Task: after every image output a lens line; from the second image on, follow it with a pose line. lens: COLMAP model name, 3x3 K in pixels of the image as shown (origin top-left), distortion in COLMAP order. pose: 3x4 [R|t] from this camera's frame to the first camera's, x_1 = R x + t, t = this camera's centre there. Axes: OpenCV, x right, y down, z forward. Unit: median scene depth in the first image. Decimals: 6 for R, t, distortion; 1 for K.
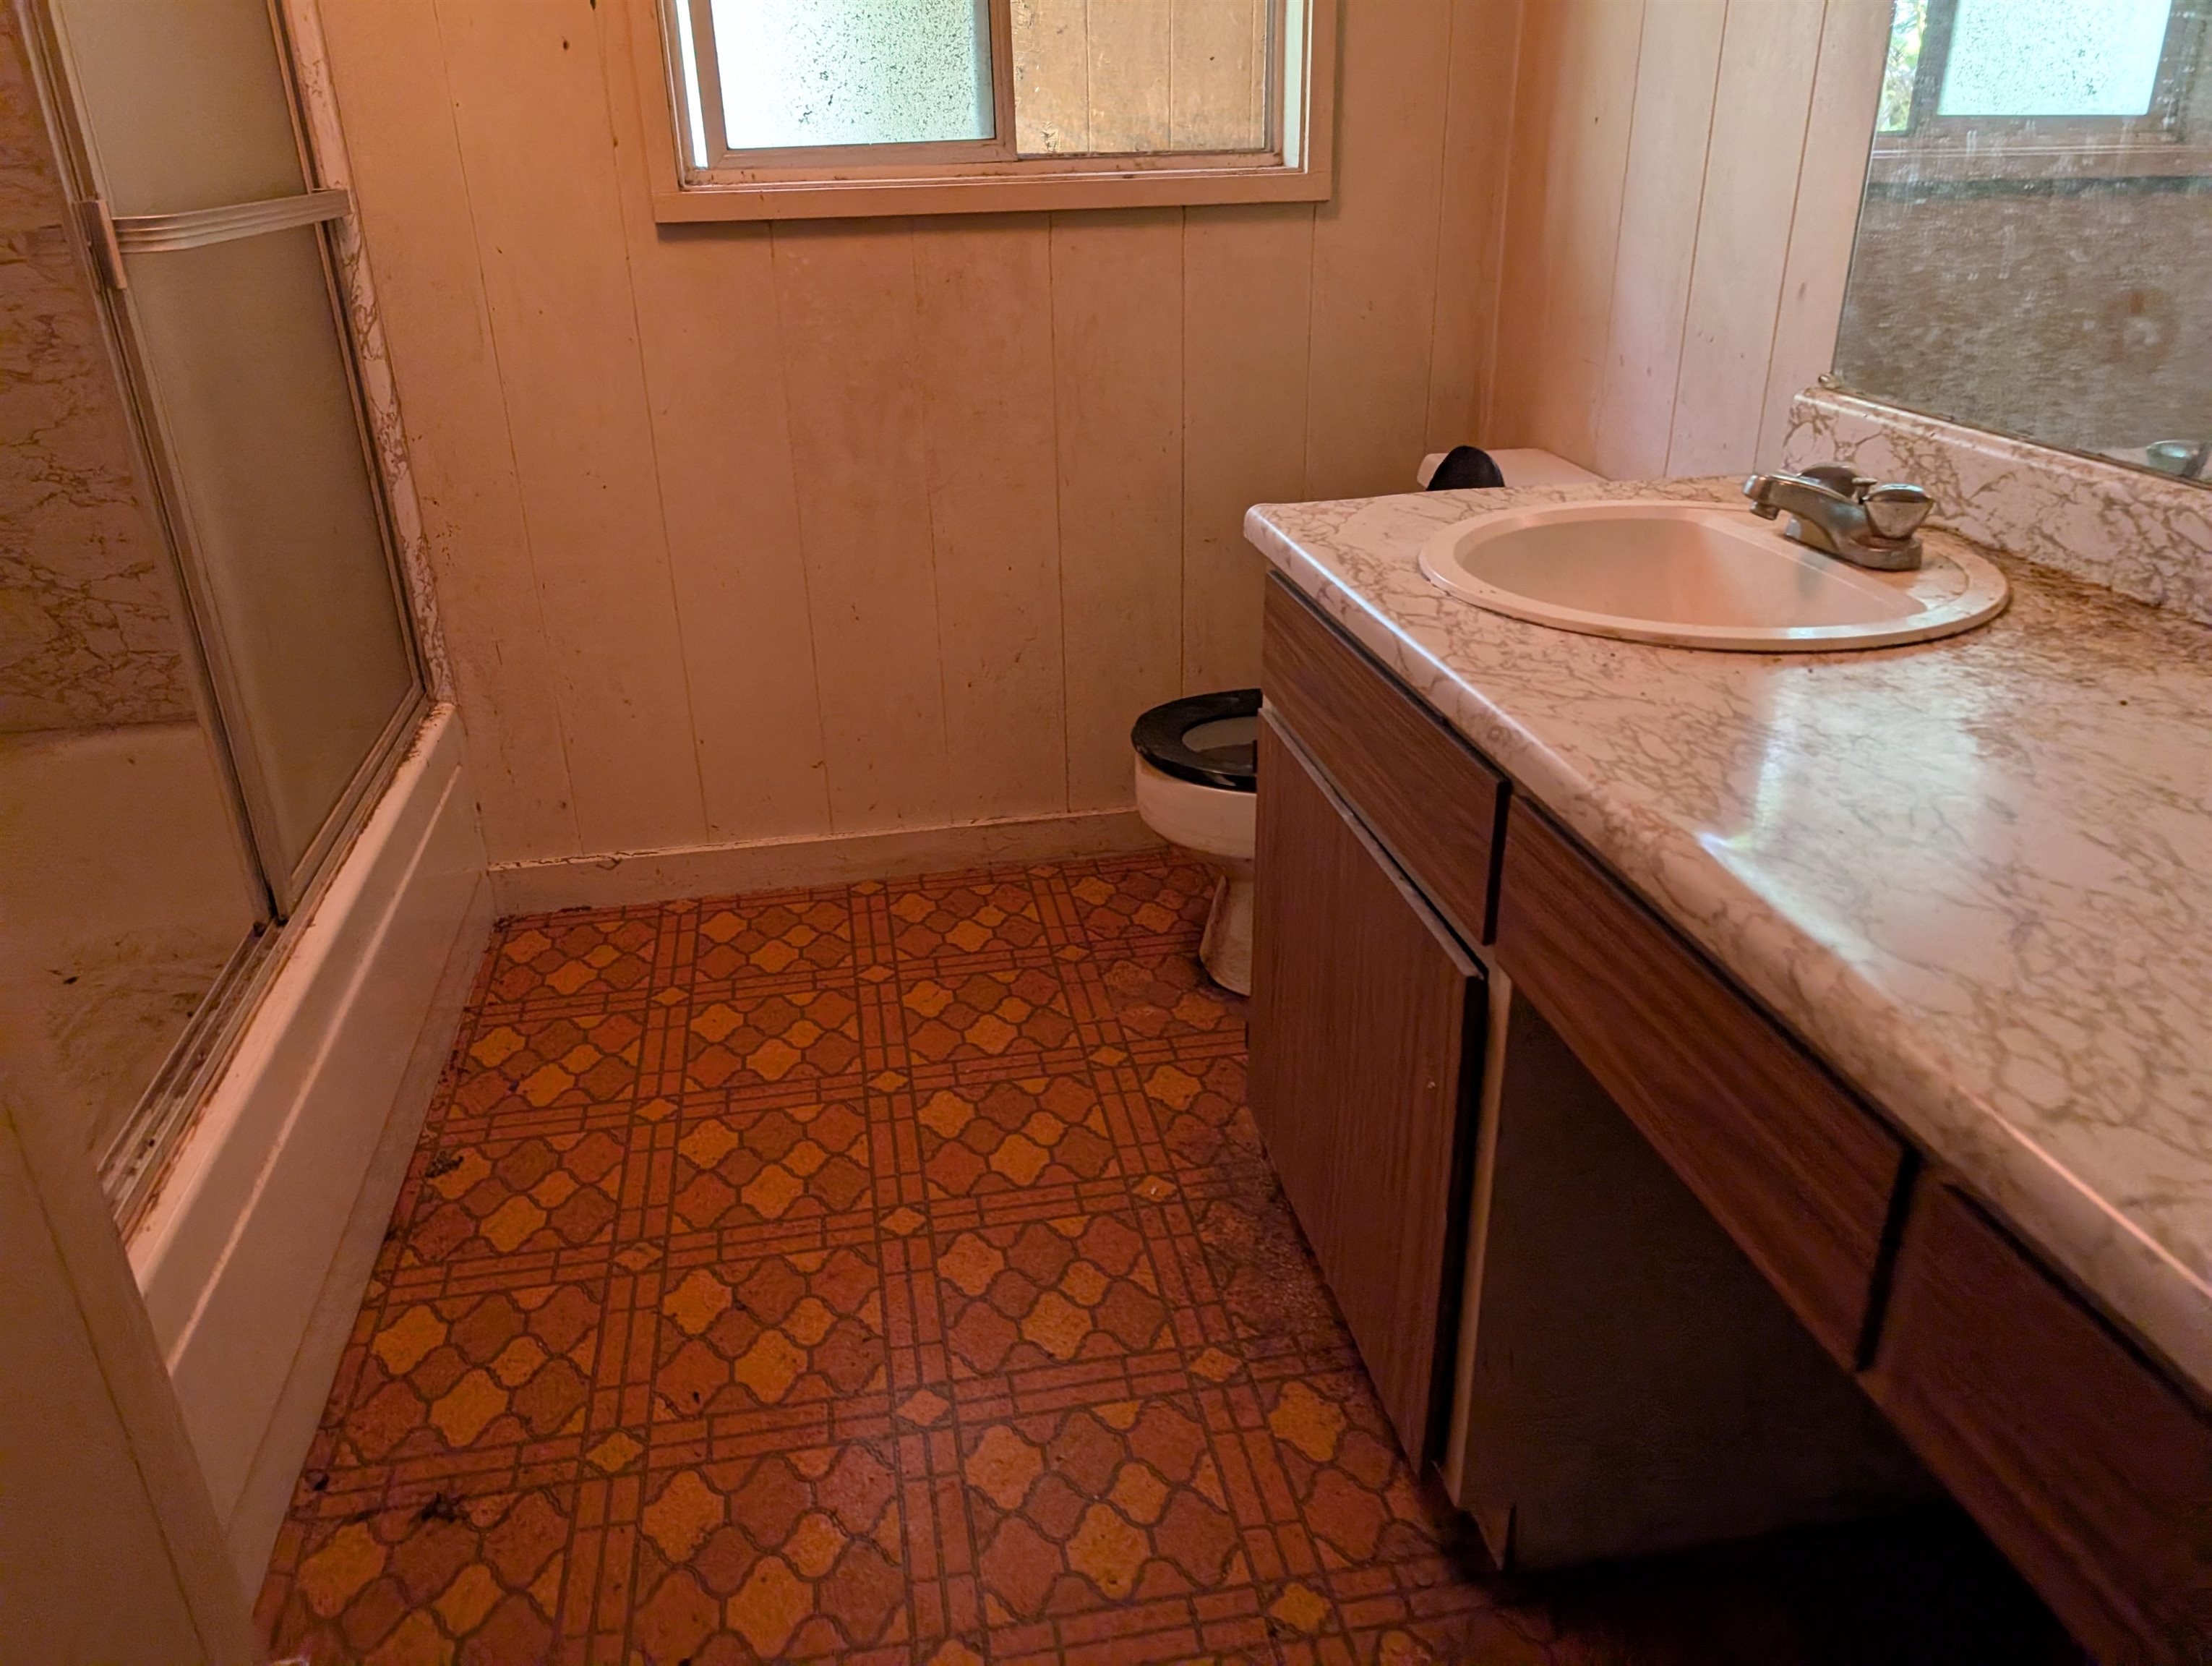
lens RADIAL K [[1589.3, 0, 1104.8], [0, 1589.3, 842.3], [0, 0, 1]] dist [0.018241, -0.014226]
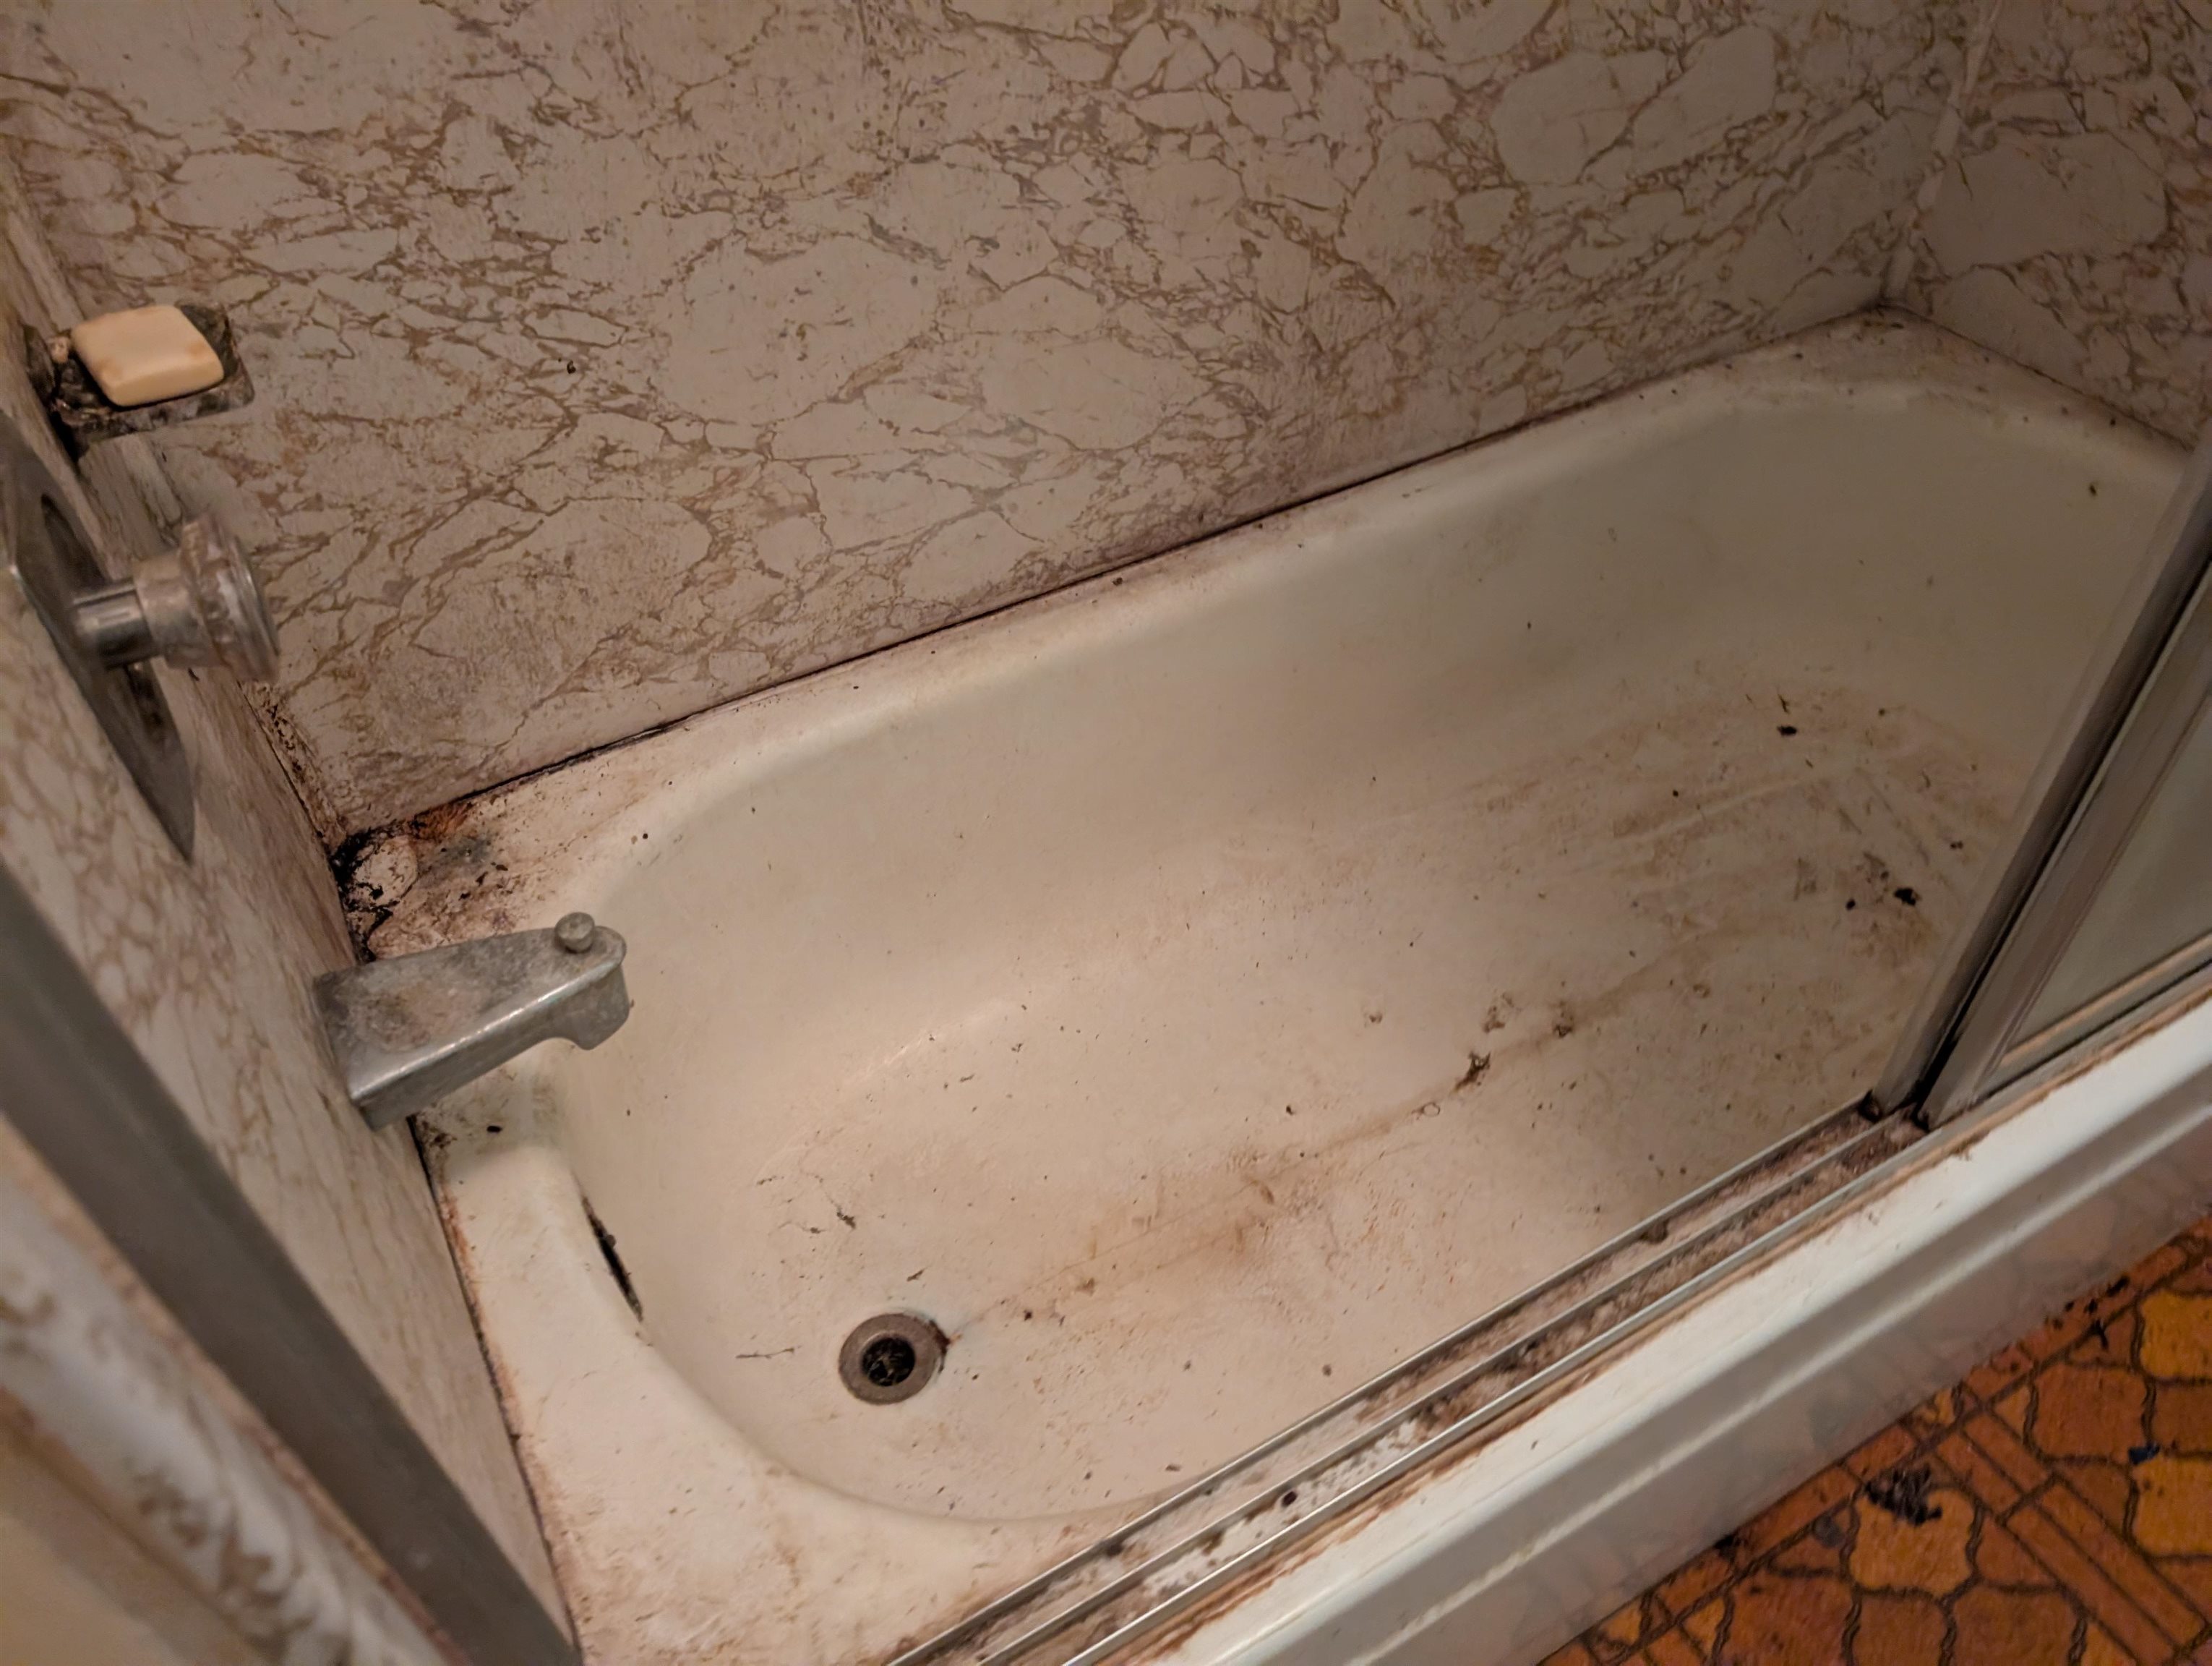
lens RADIAL K [[1589.3, 0, 1103.1], [0, 1589.3, 832.1], [0, 0, 1]] dist [0.018241, -0.014226]
pose [[0.318821, 0.670287, -0.670126, -0.308571], [-0.370940, 0.738867, 0.562565, -0.193702], [0.872214, 0.069219, 0.484202, 0.506734]]
